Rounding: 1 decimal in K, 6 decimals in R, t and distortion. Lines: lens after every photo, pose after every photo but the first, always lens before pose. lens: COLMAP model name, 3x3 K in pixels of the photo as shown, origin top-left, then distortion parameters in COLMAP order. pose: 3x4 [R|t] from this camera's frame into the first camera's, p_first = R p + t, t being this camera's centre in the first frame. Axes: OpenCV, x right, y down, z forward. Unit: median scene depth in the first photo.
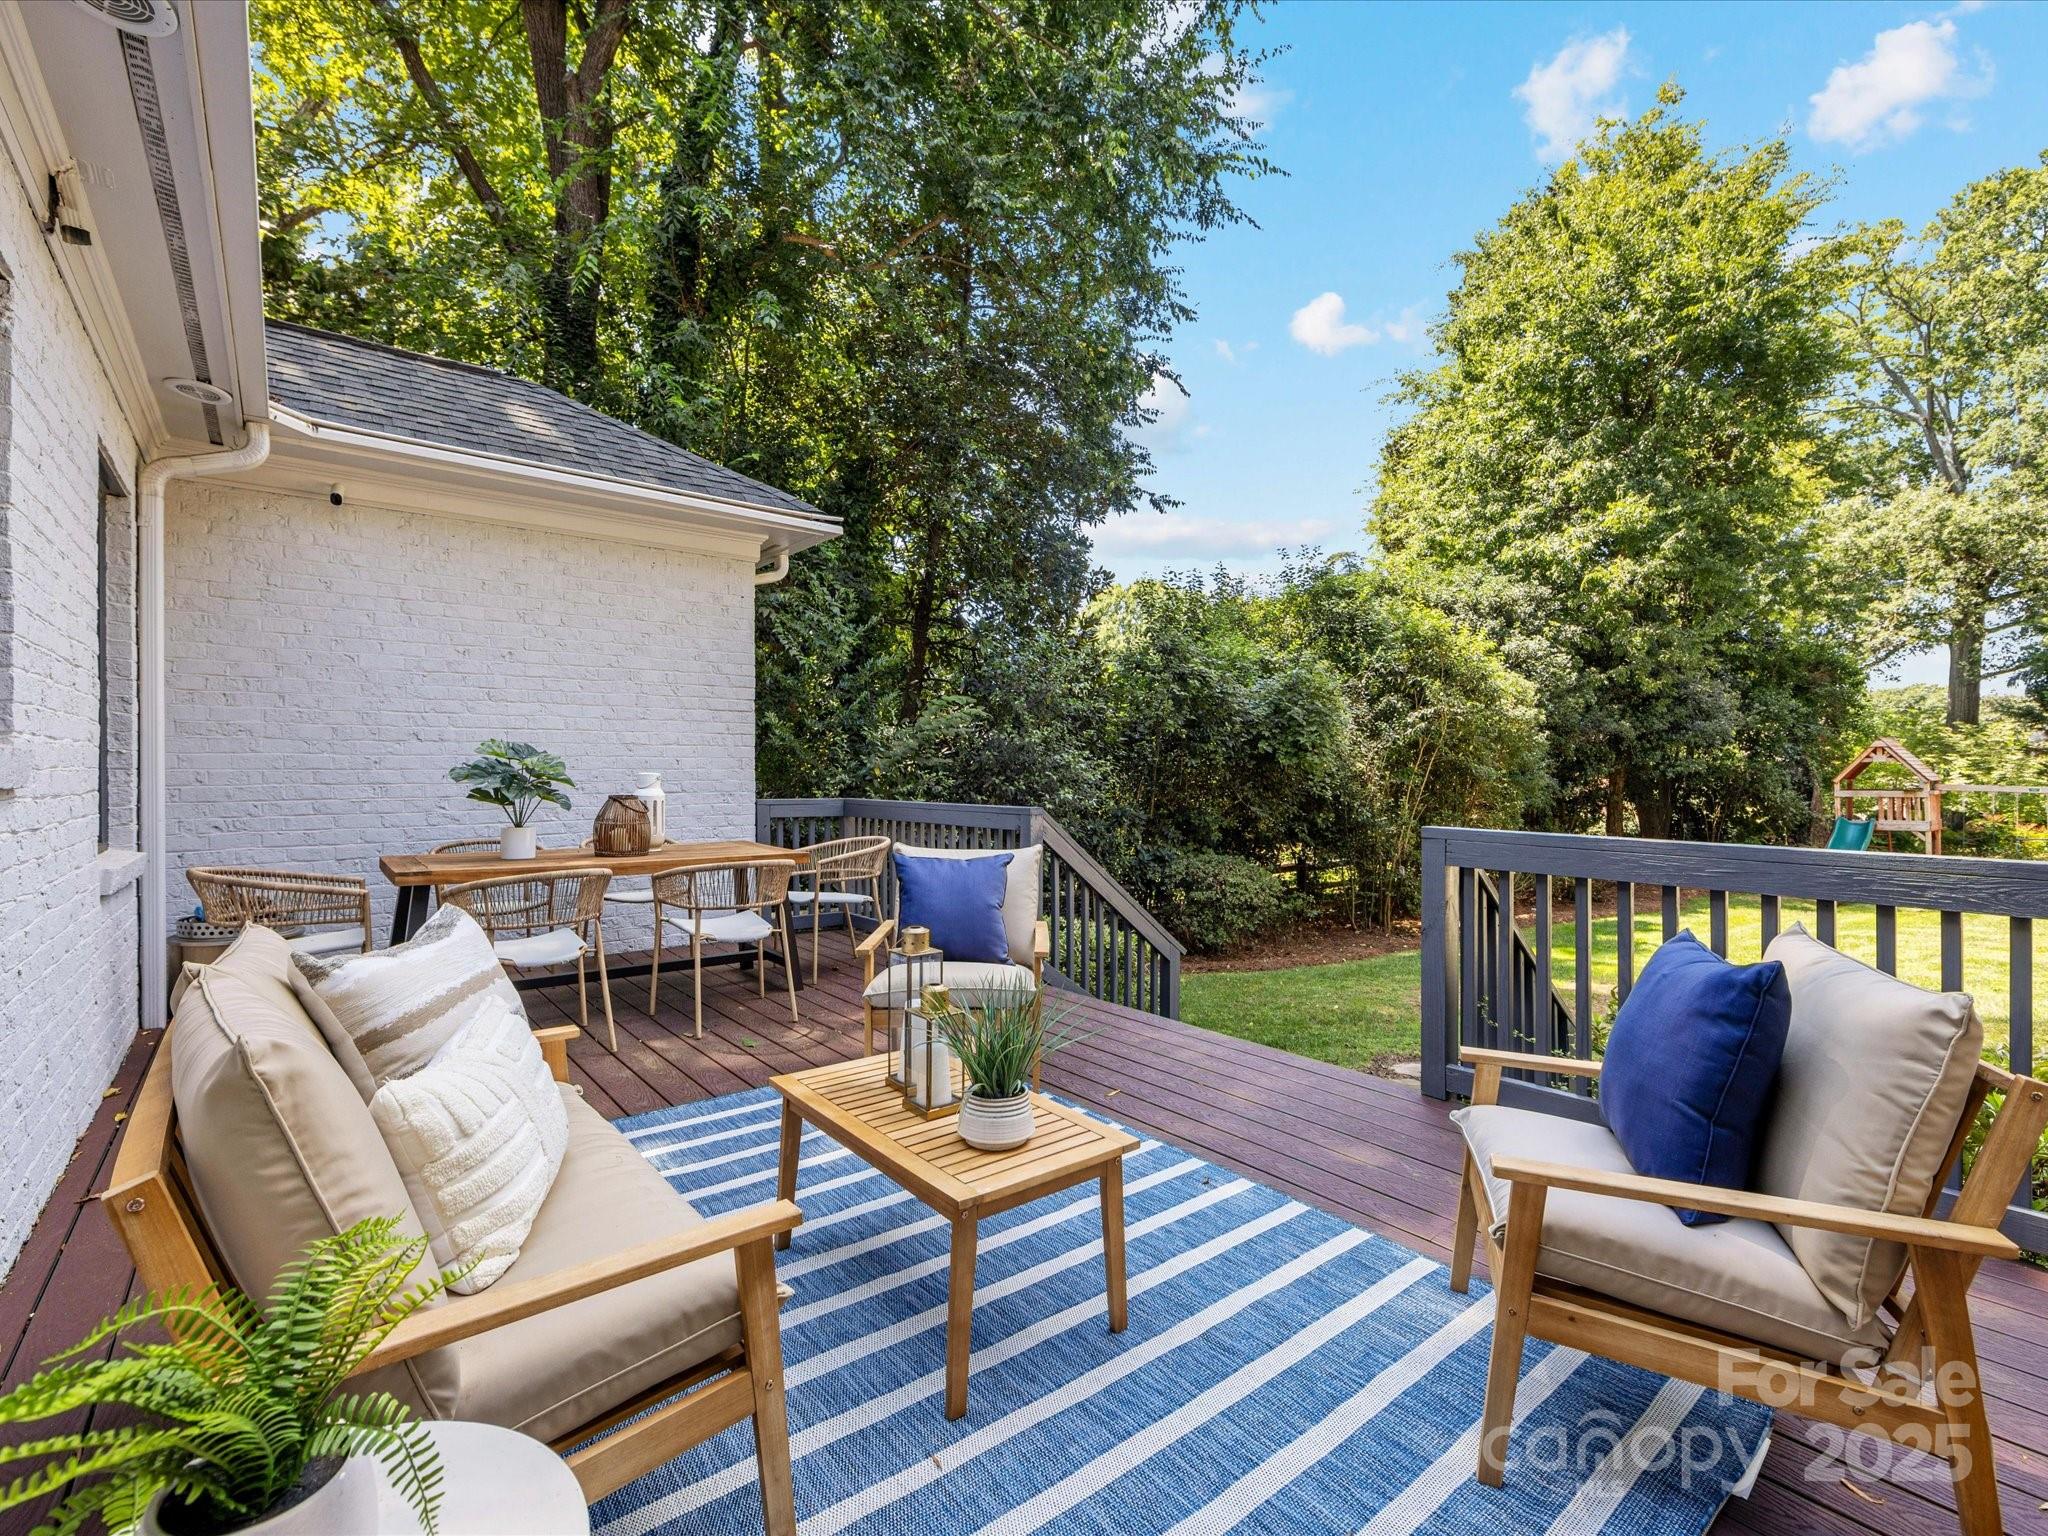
lens RADIAL K [[912.6, 0, 1032.0], [0, 912.6, 764.9], [0, 0, 1]] dist [-0.002318, -0.000151]
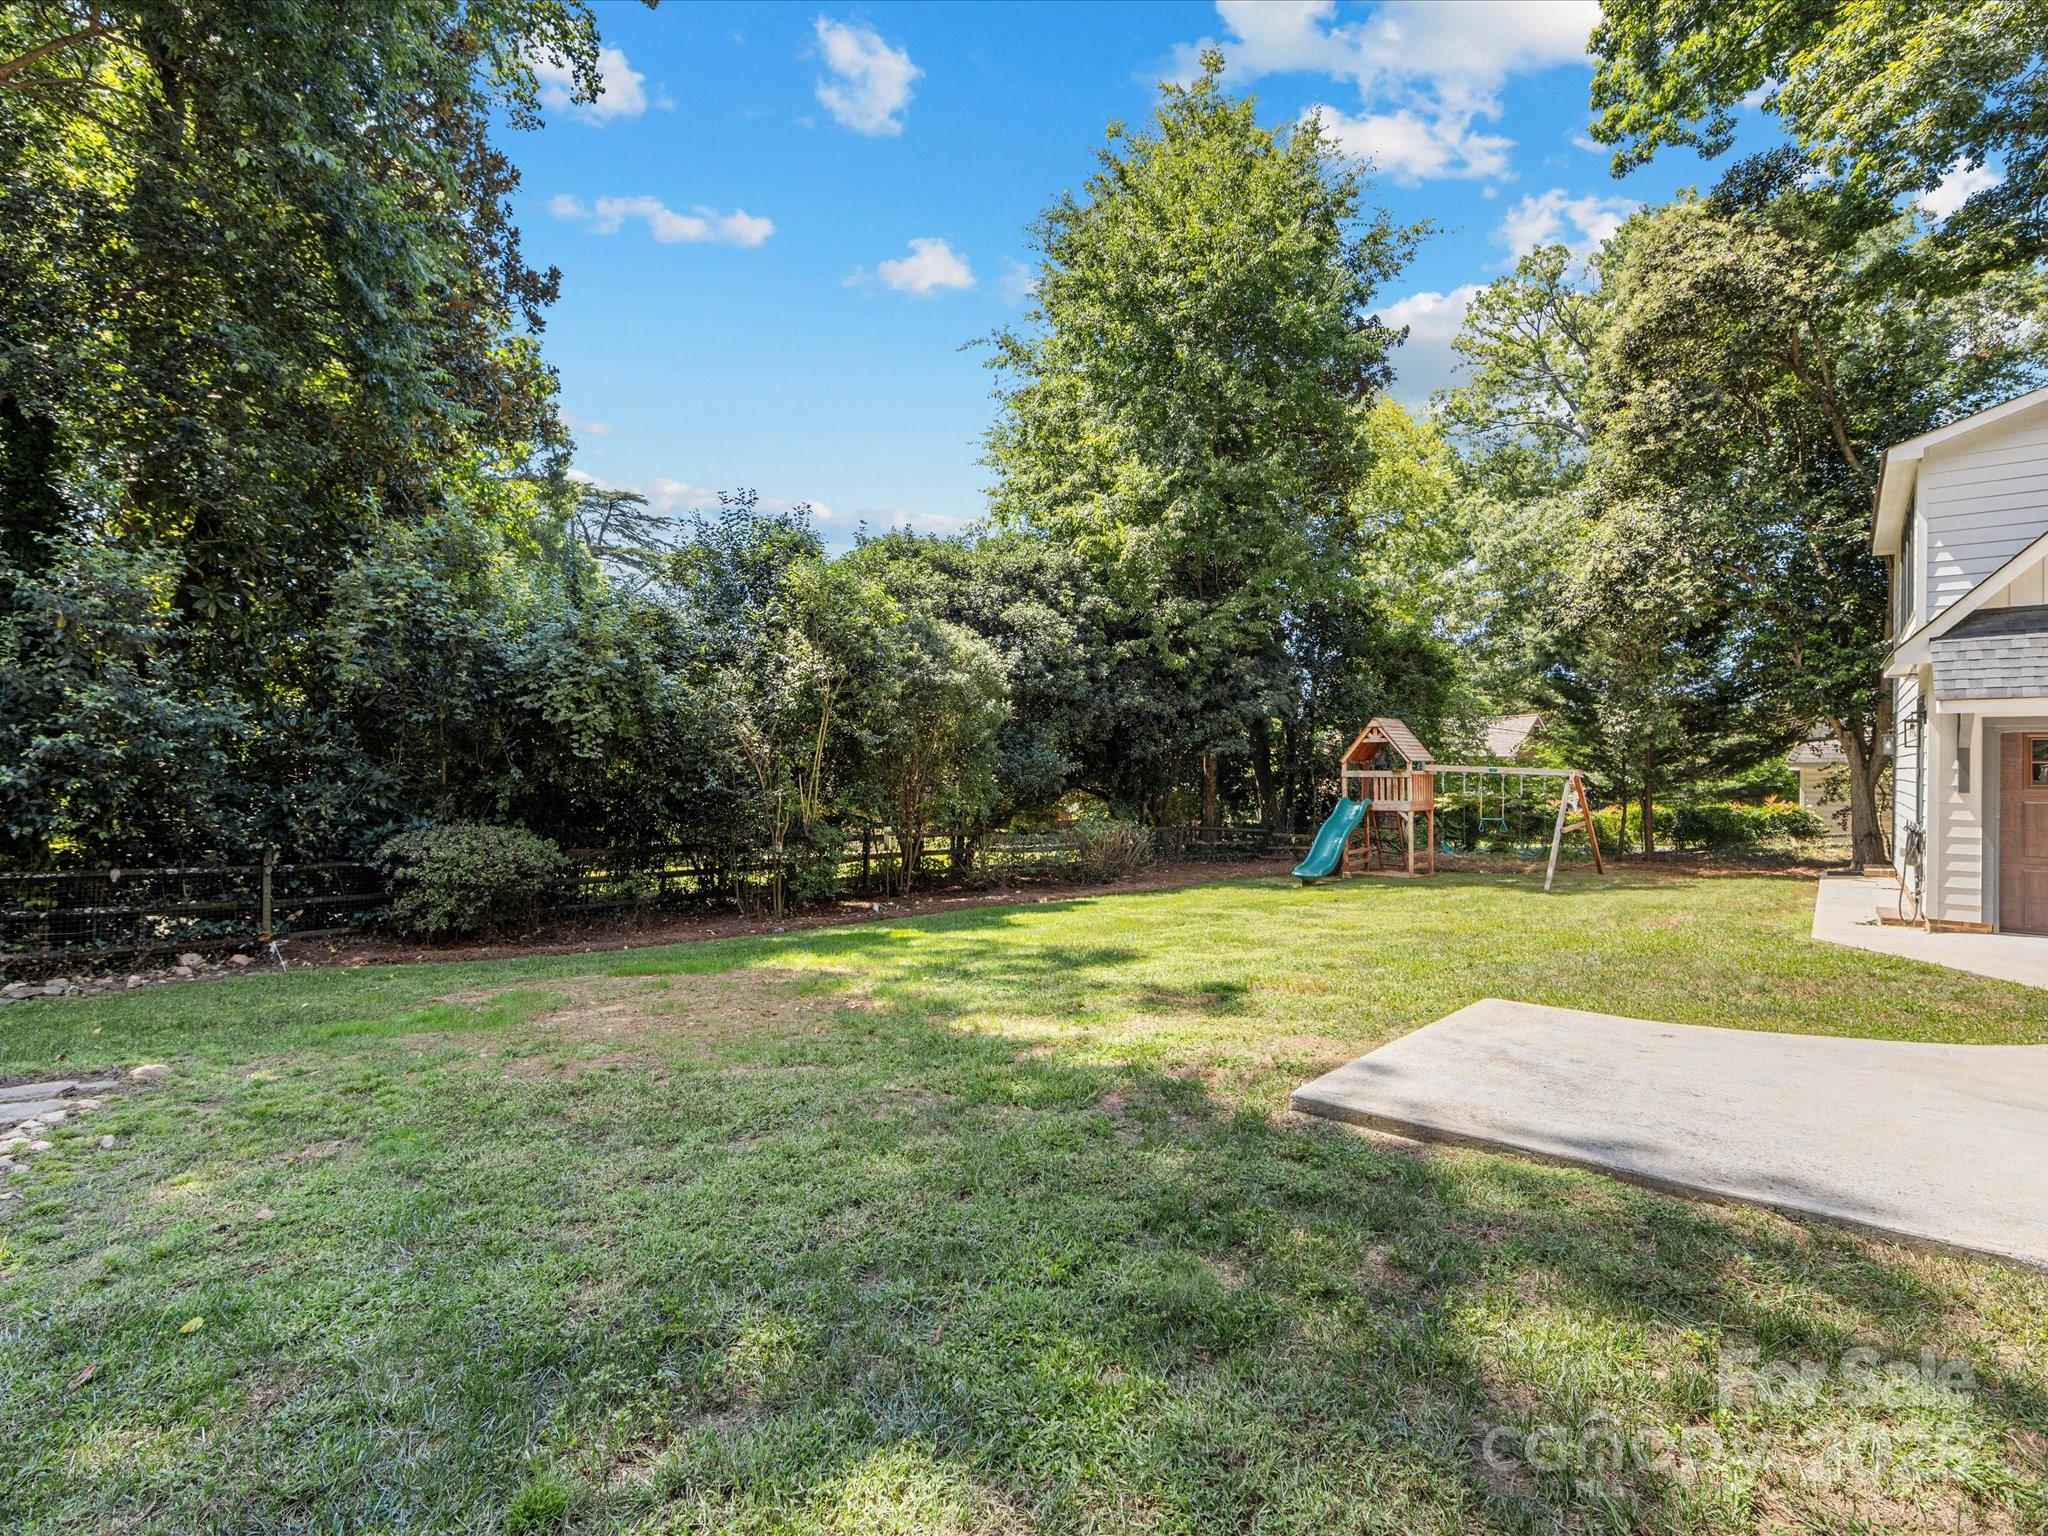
lens RADIAL K [[912.6, 0, 1031.7], [0, 912.6, 764.2], [0, 0, 1]] dist [-0.002318, -0.000151]
pose [[0.990362, 0.010583, 0.138100, 0.384837], [-0.011230, 0.999929, 0.003906, 0.019496], [-0.138049, -0.005420, 0.990411, 0.057454]]
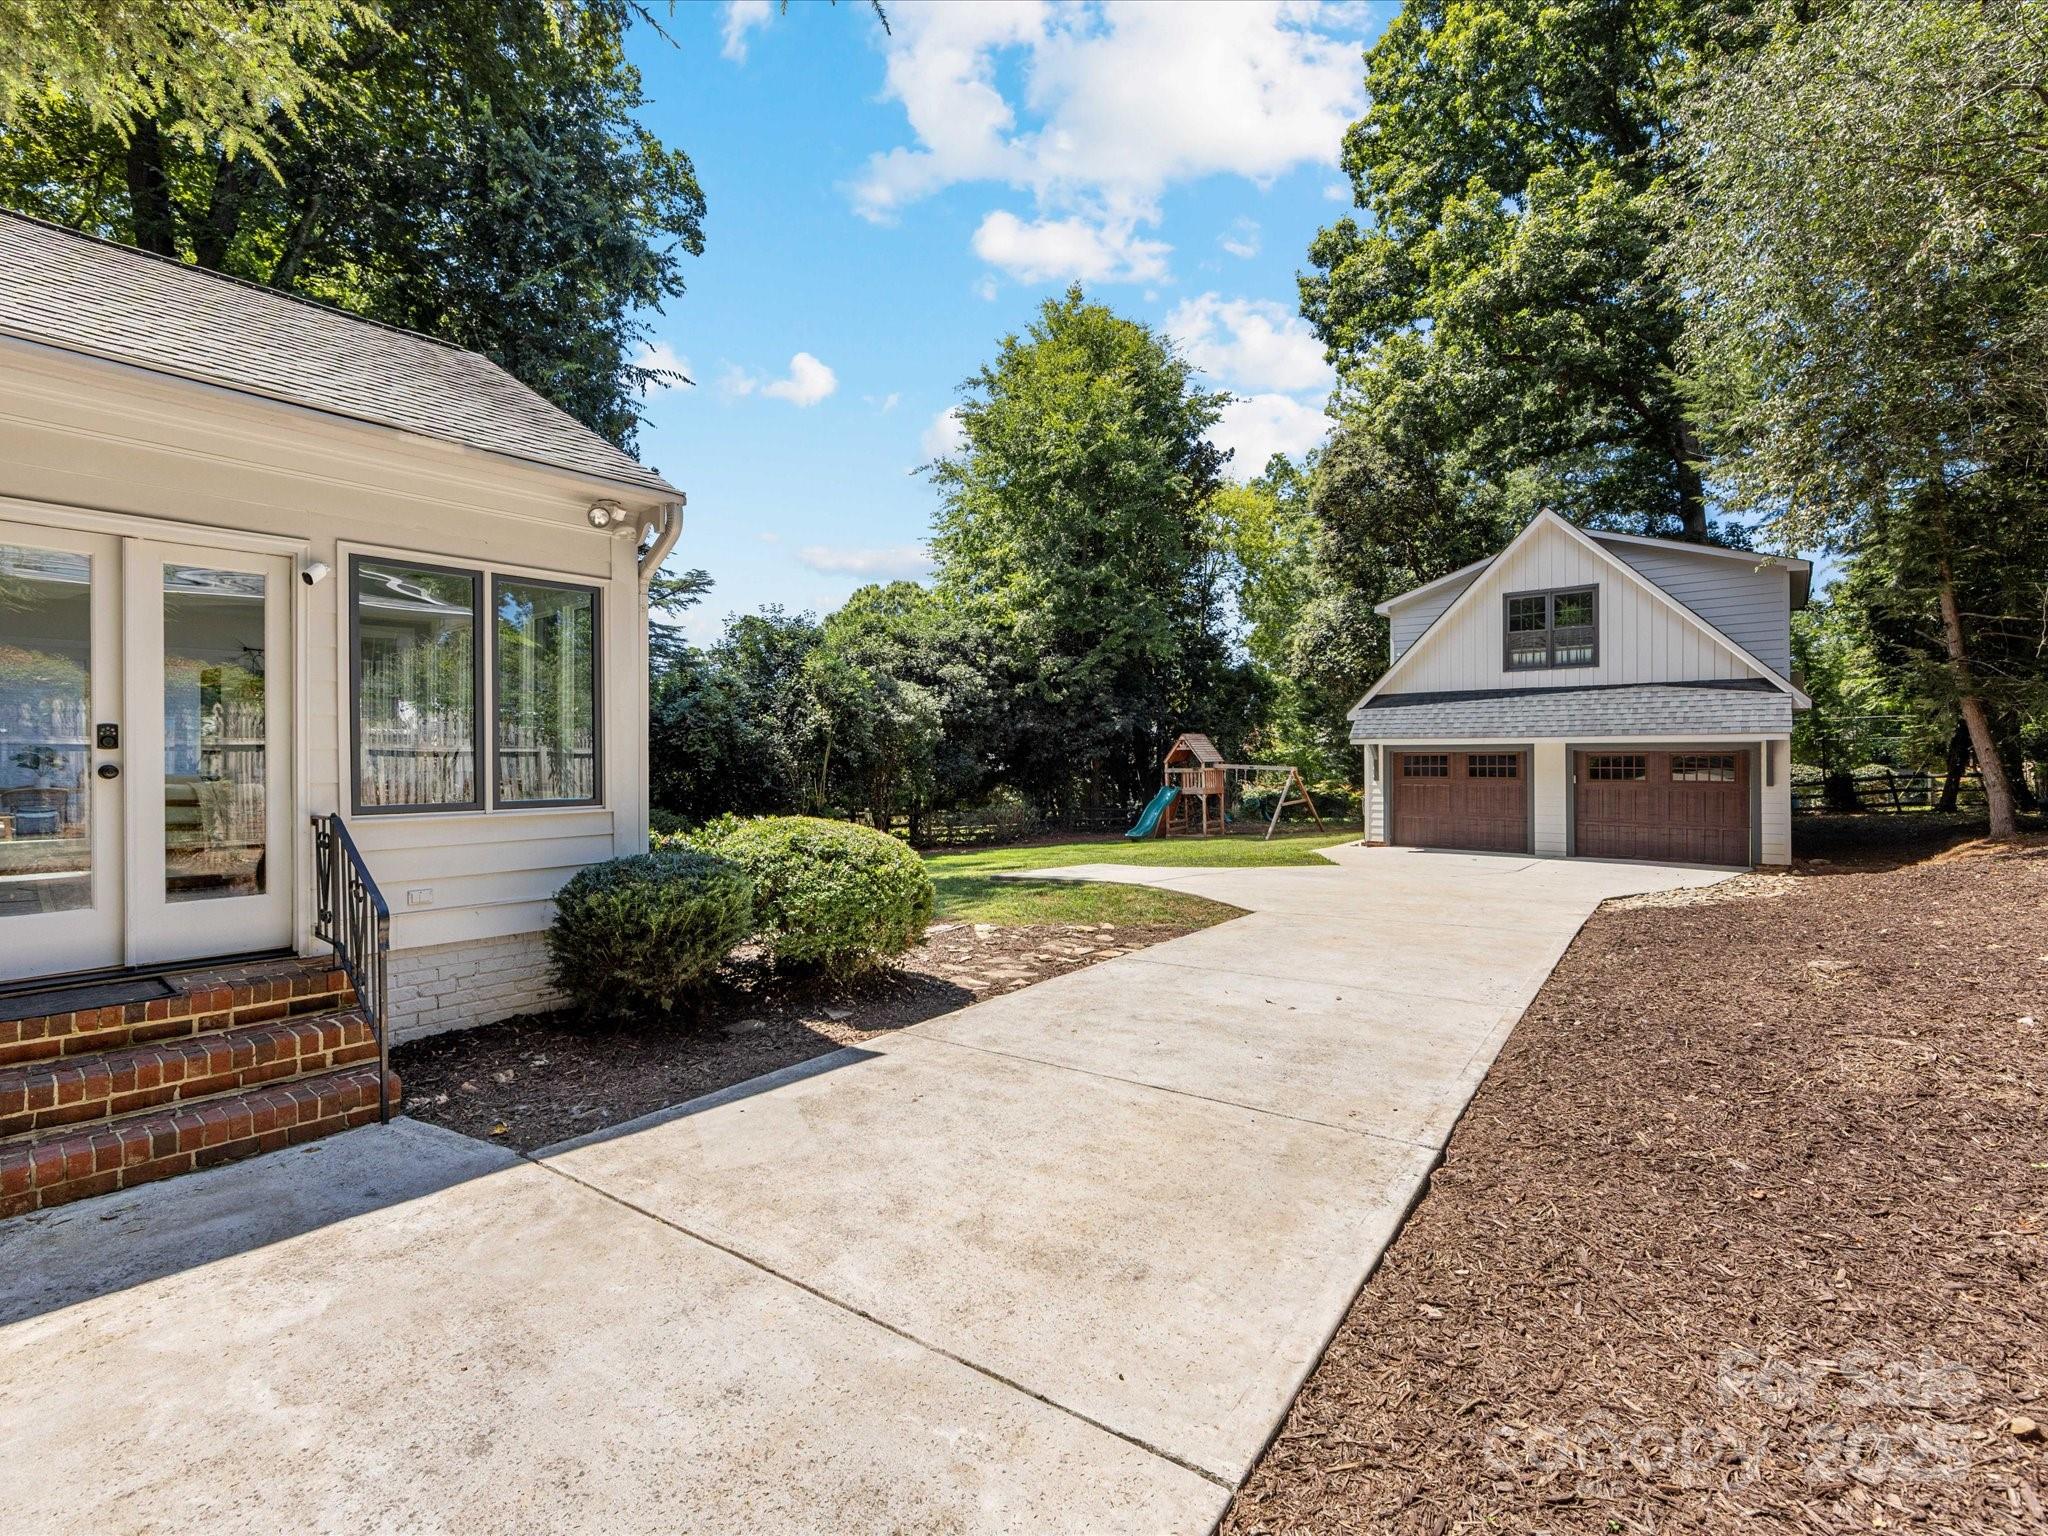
lens RADIAL K [[912.6, 0, 1018.6], [0, 912.6, 769.7], [0, 0, 1]] dist [-0.002318, -0.000151]
pose [[0.988988, -0.005697, 0.147884, 0.392997], [0.002879, 0.999810, 0.019258, -0.000006], [-0.147966, -0.018621, 0.988817, -0.432869]]
